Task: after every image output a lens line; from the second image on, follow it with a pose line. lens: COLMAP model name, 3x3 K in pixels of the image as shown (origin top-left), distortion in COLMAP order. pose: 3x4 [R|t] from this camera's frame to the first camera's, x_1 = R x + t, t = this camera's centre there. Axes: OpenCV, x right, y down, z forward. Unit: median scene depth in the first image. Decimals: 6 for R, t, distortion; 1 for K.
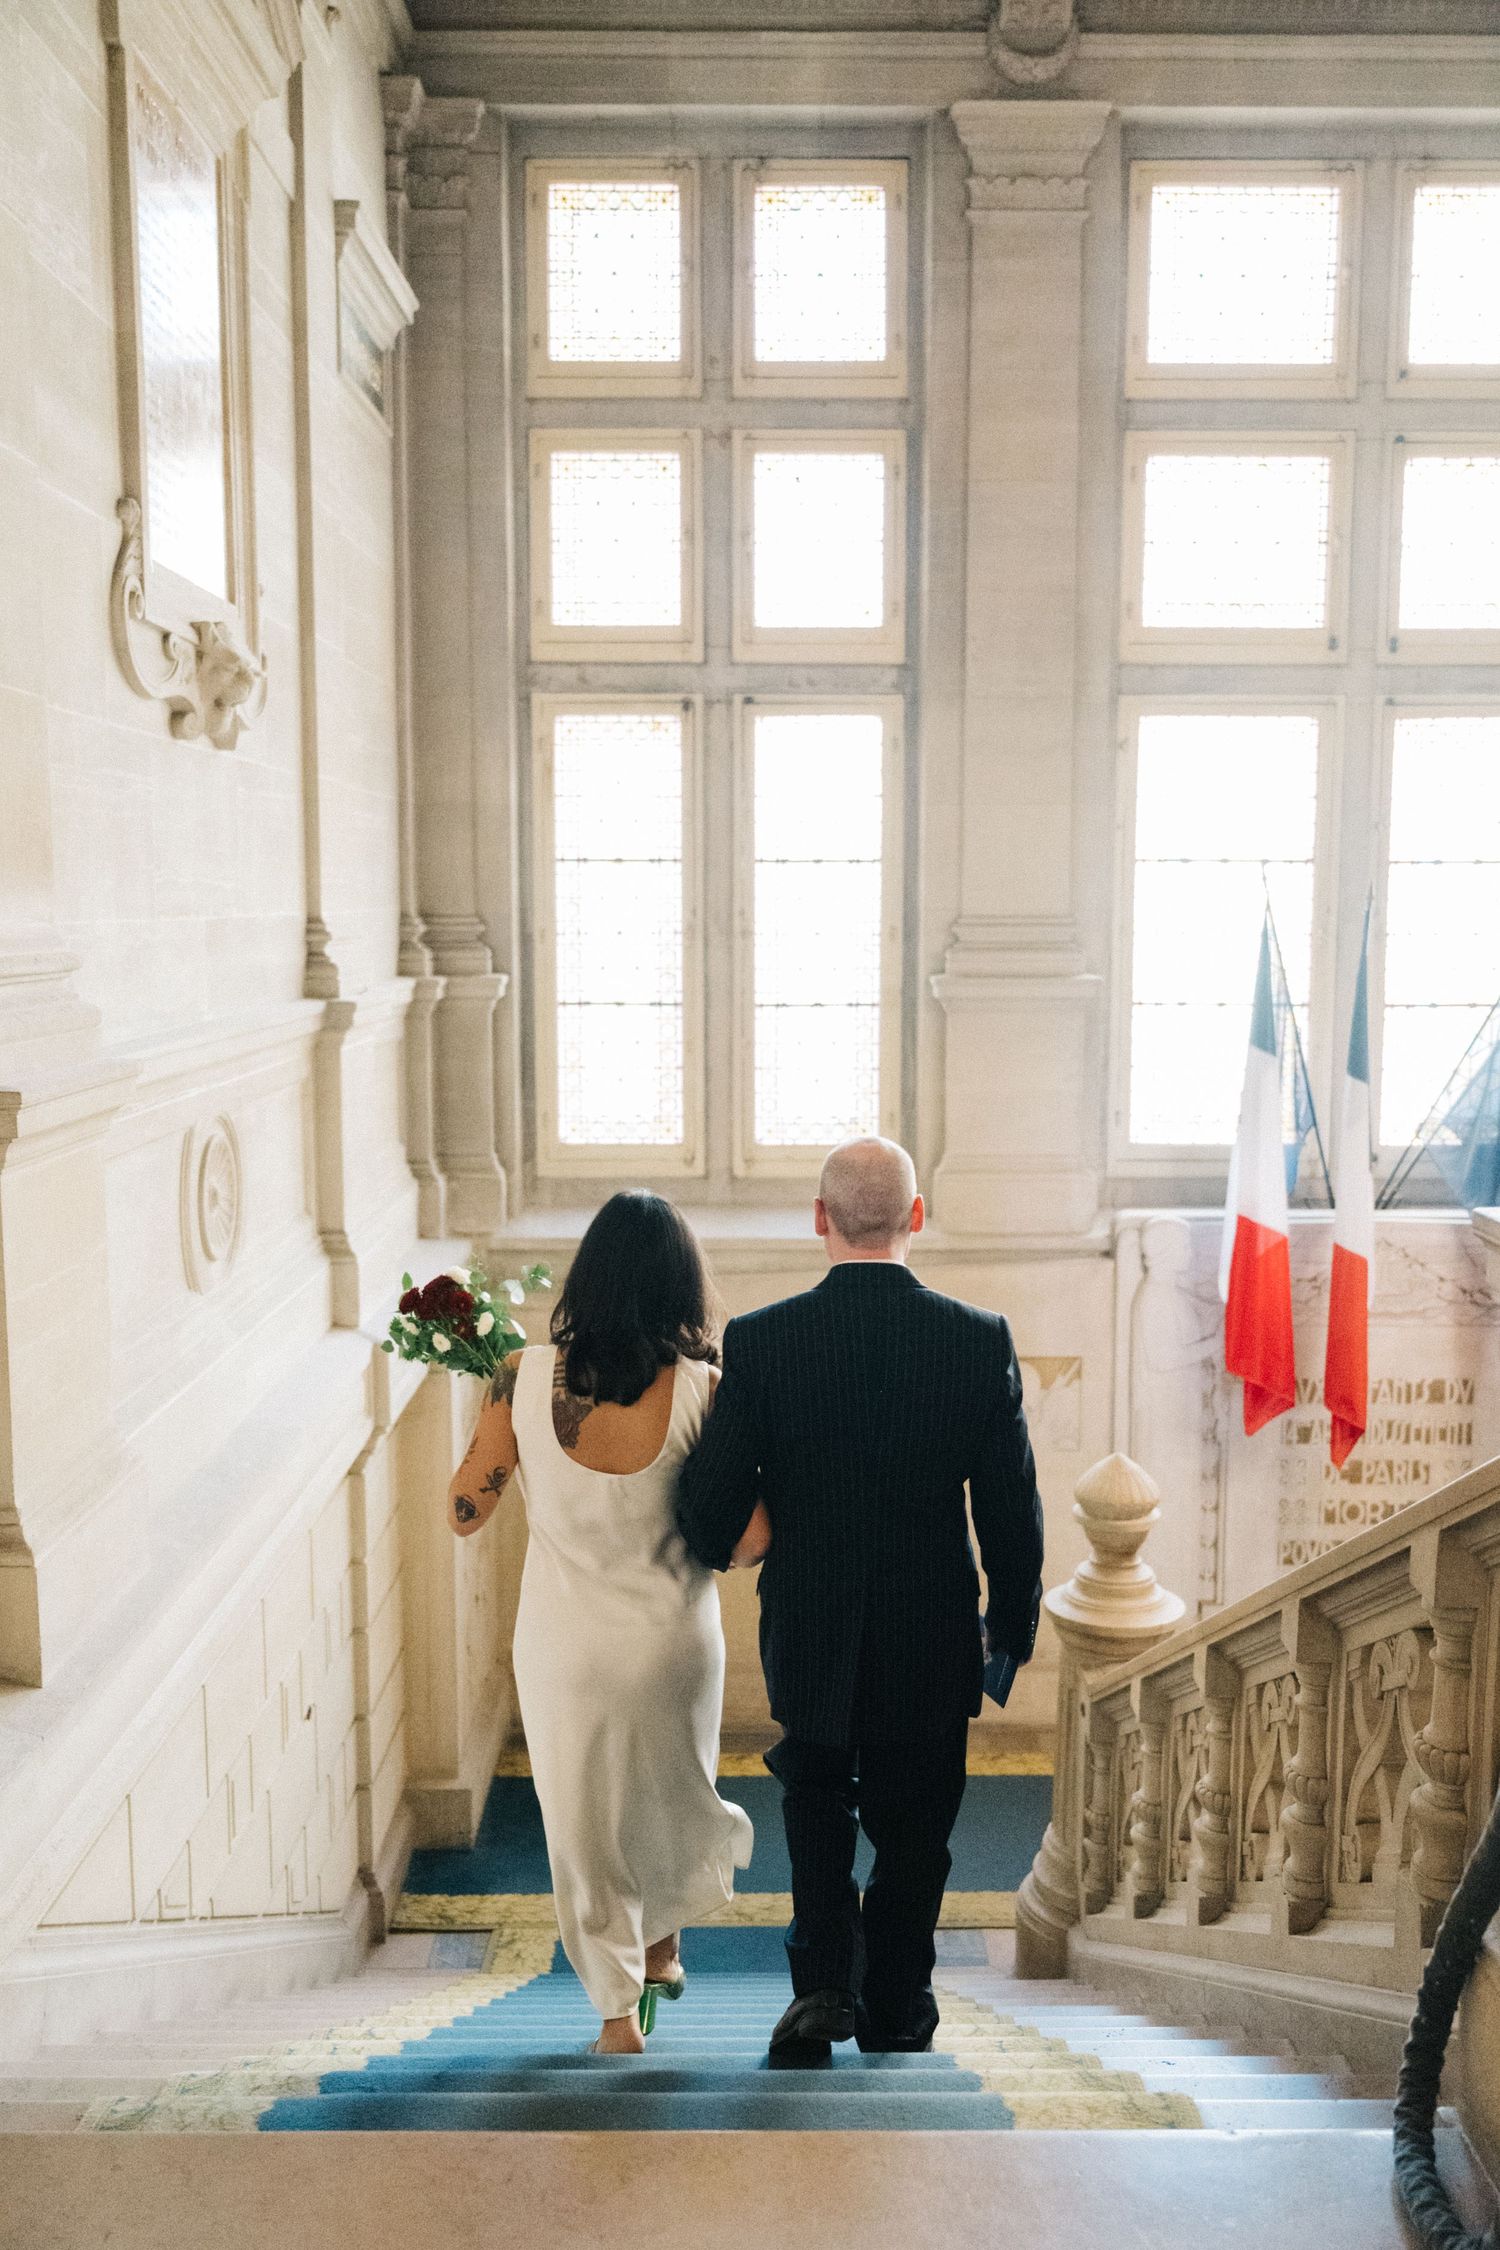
lens RADIAL K [[1989.5, 0, 748.6], [0, 1989.5, 1123.2], [0, 0, 1]] dist [0.011195, -0.021492]
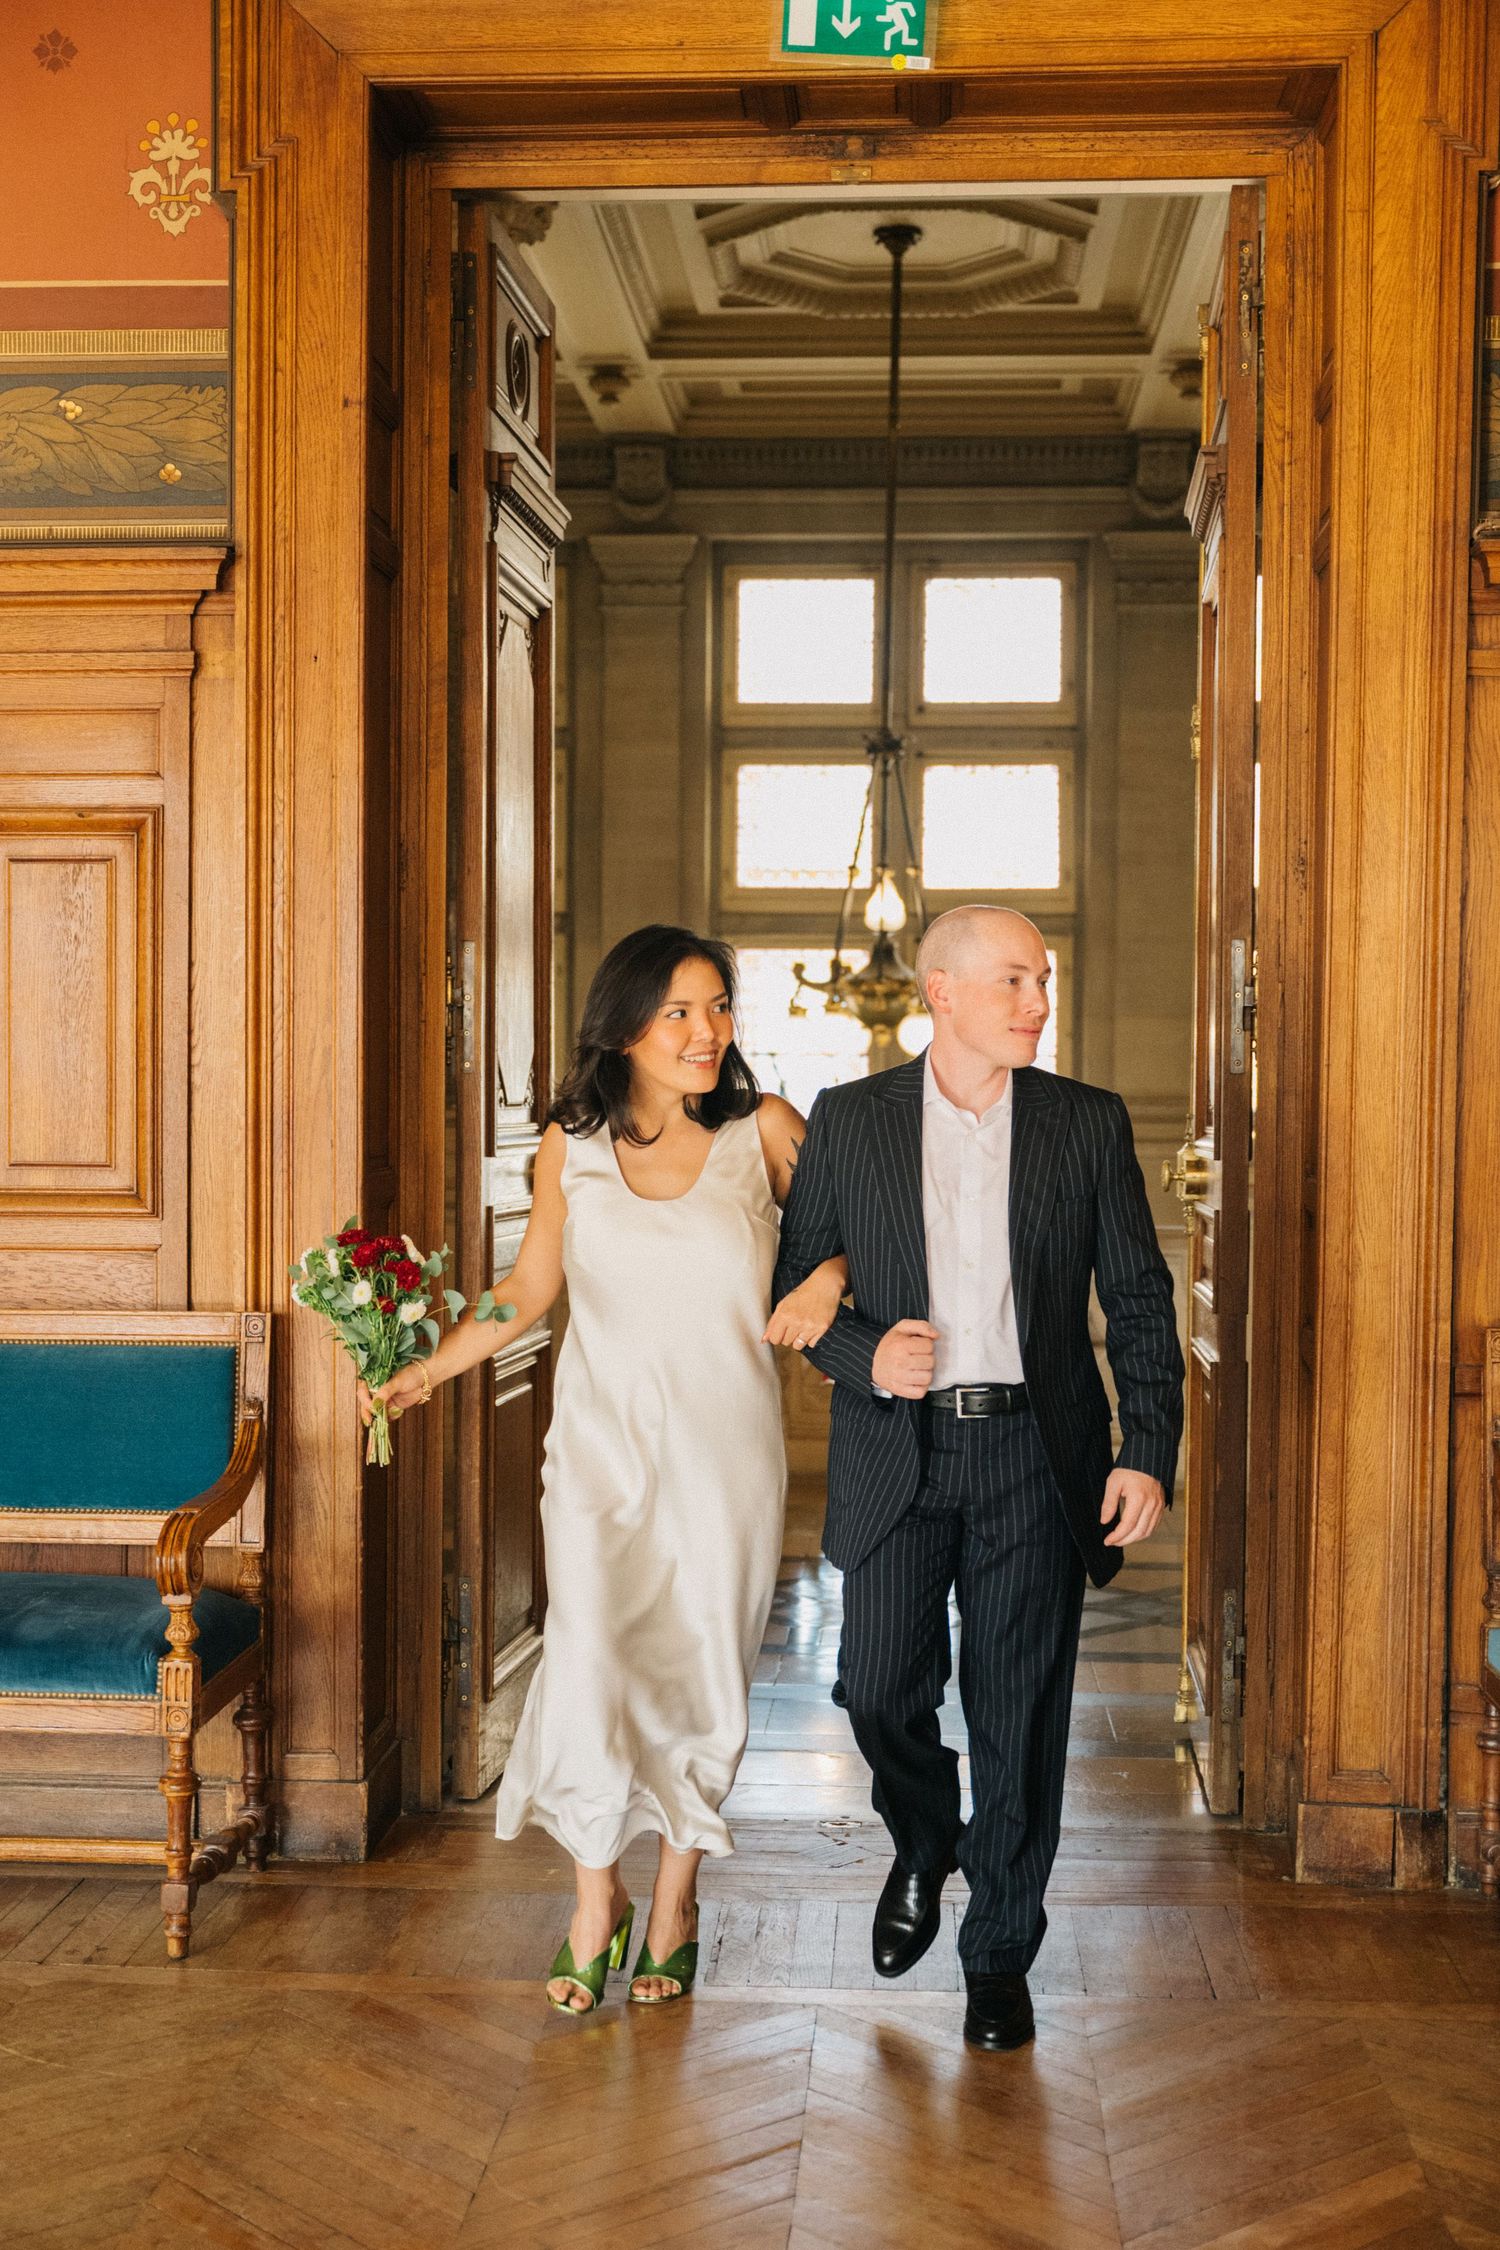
lens RADIAL K [[3028.4, 0, 748.0], [0, 3028.4, 1132.8], [0, 0, 1]] dist [0.007975, 0.000000]
pose [[0.998110, 0.005843, -0.061169, 0.341218], [-0.012215, 0.994470, -0.104311, 0.143238], [0.060222, 0.104861, 0.992662, -1.090167]]
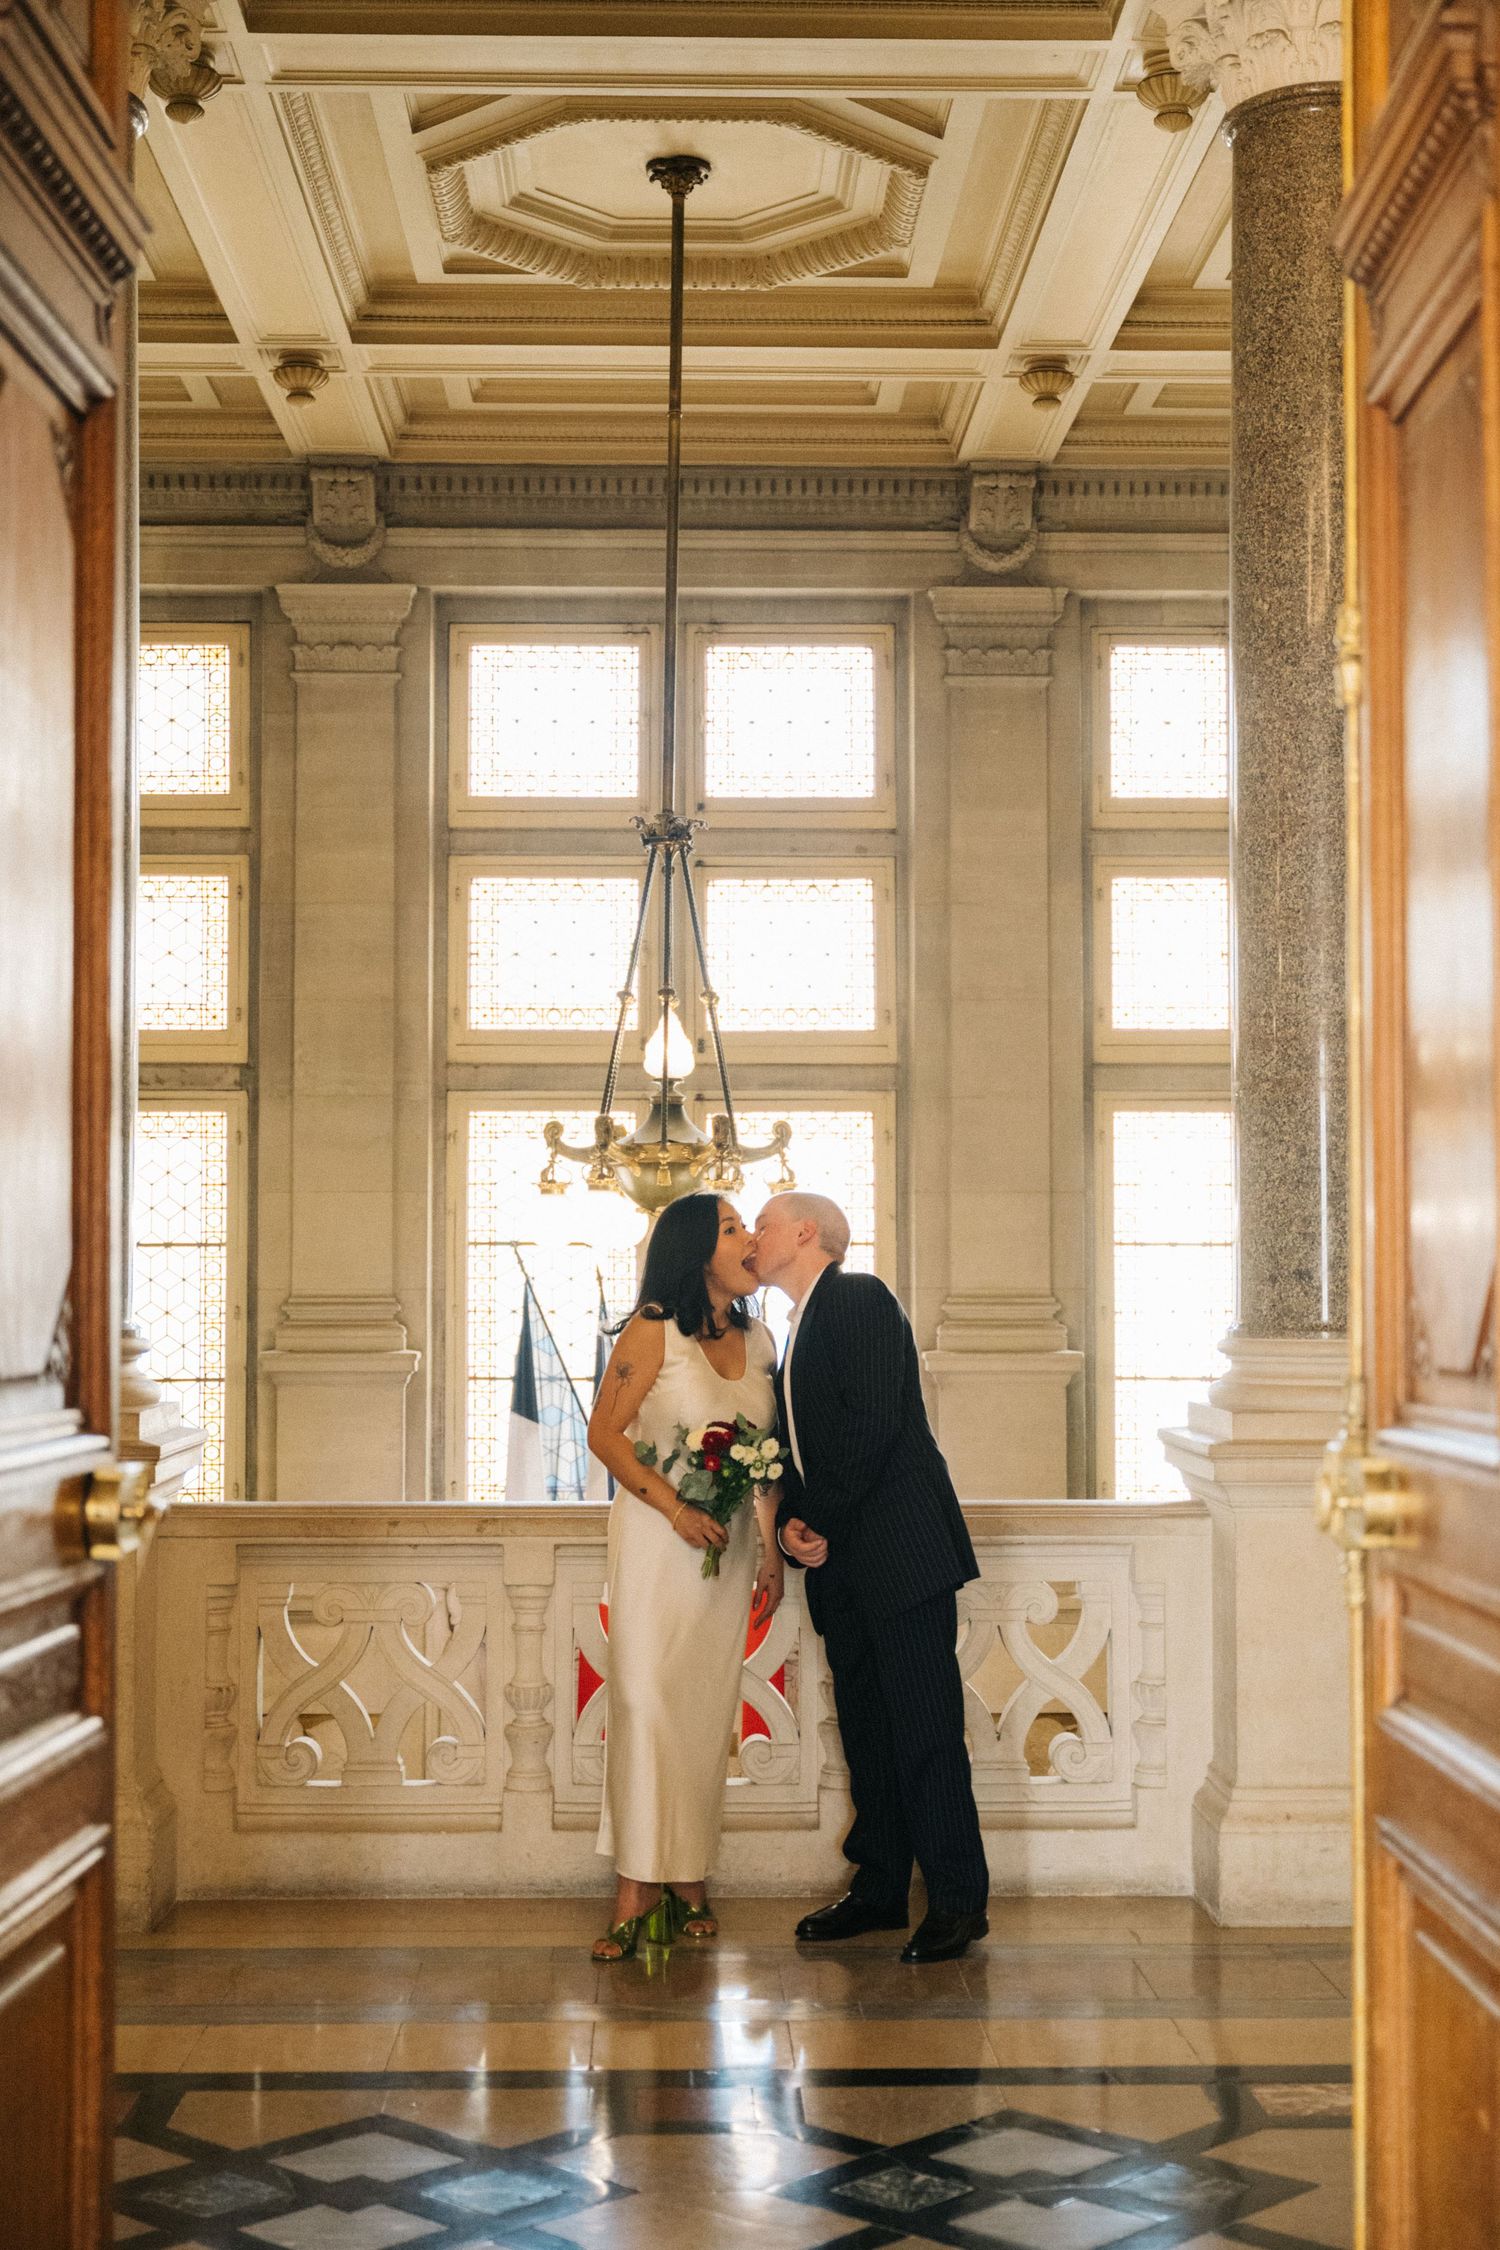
lens RADIAL K [[3028.4, 0, 743.7], [0, 3028.4, 1108.2], [0, 0, 1]] dist [0.007975, 0.000000]
pose [[0.999635, -0.001624, 0.026975, 0.308391], [0.006230, 0.985152, -0.171573, 0.078050], [-0.026295, 0.171679, 0.984802, -0.631825]]
